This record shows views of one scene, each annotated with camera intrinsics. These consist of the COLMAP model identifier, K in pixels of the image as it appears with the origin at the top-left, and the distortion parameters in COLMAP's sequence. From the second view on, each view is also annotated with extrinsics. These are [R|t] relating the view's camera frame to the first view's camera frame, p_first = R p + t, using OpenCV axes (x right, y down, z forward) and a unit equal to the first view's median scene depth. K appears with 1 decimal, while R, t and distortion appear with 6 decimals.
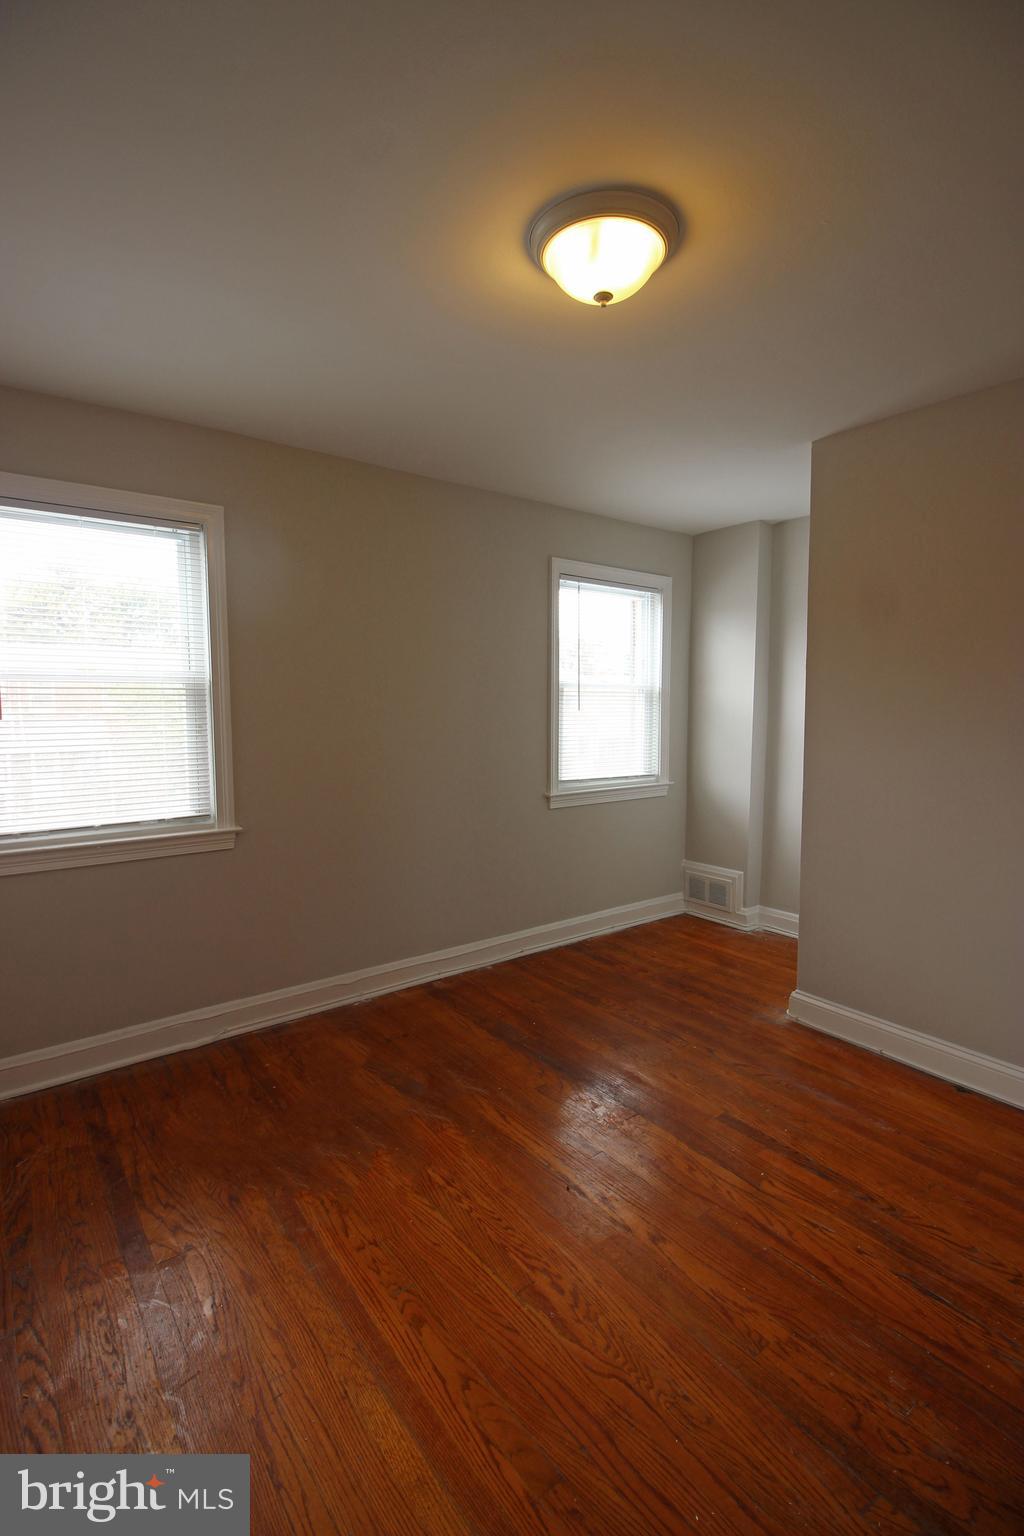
lens RADIAL K [[711.8, 0, 517.3], [0, 711.8, 766.7], [0, 0, 1]] dist [-0.001177, -0.009078]
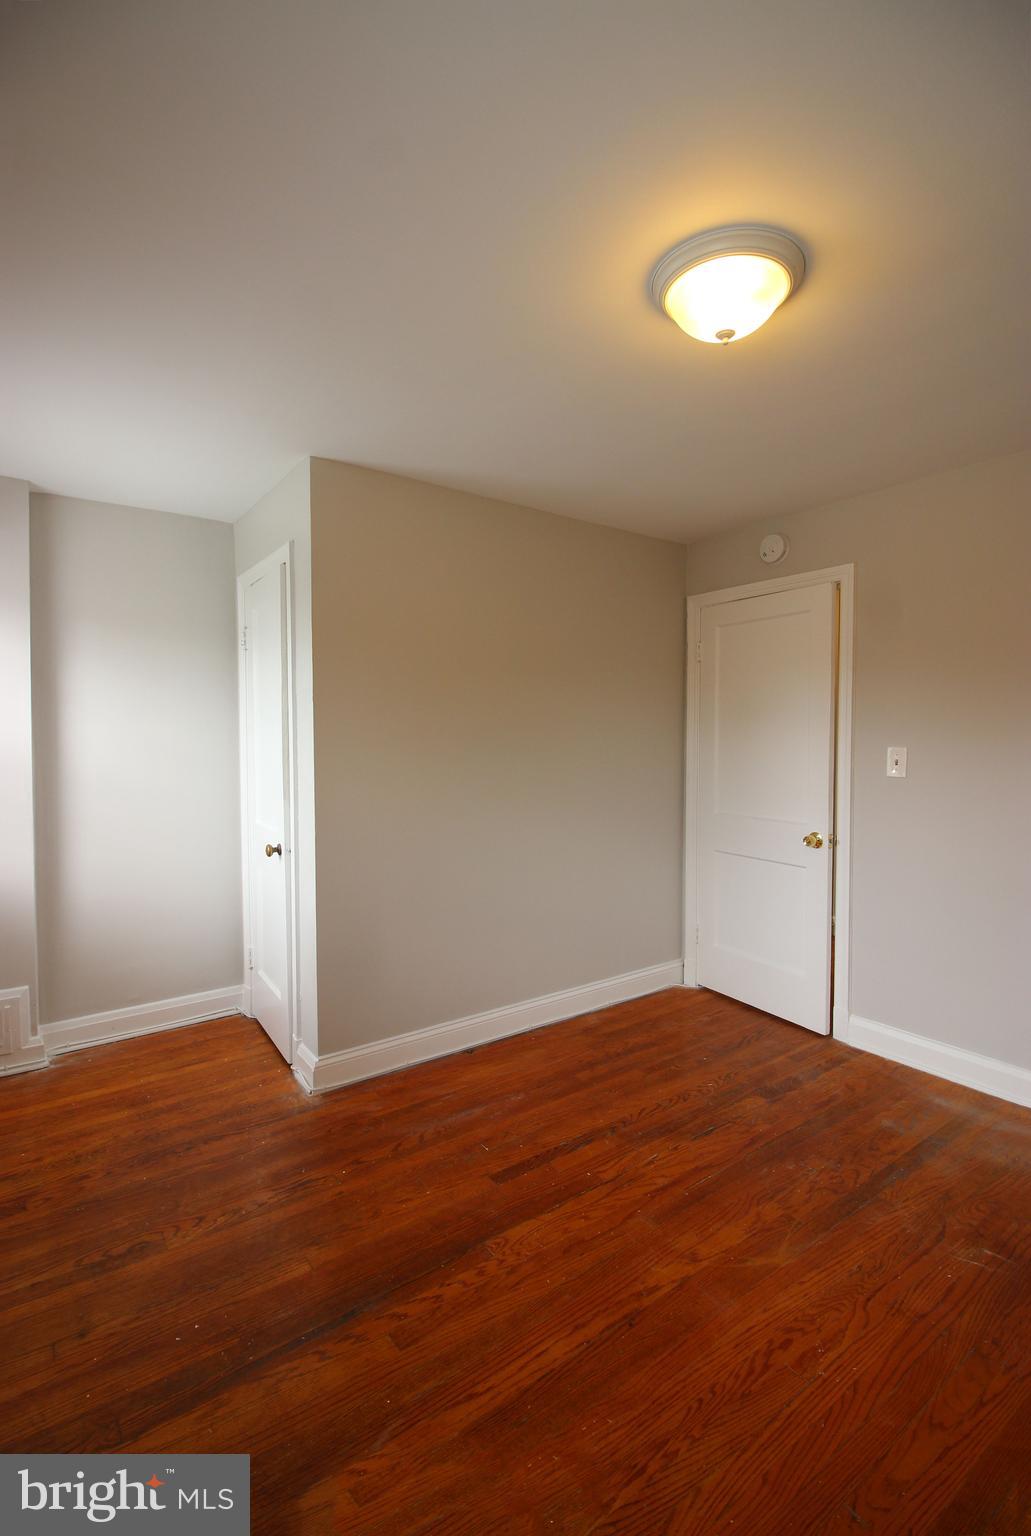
lens RADIAL K [[707.8, 0, 537.8], [0, 707.8, 776.6], [0, 0, 1]] dist [-0.003476, -0.006767]
pose [[0.020212, -0.064683, 0.997701, -0.669866], [0.090343, 0.993941, 0.062609, -0.096844], [-0.995706, 0.088870, 0.025933, 0.972676]]
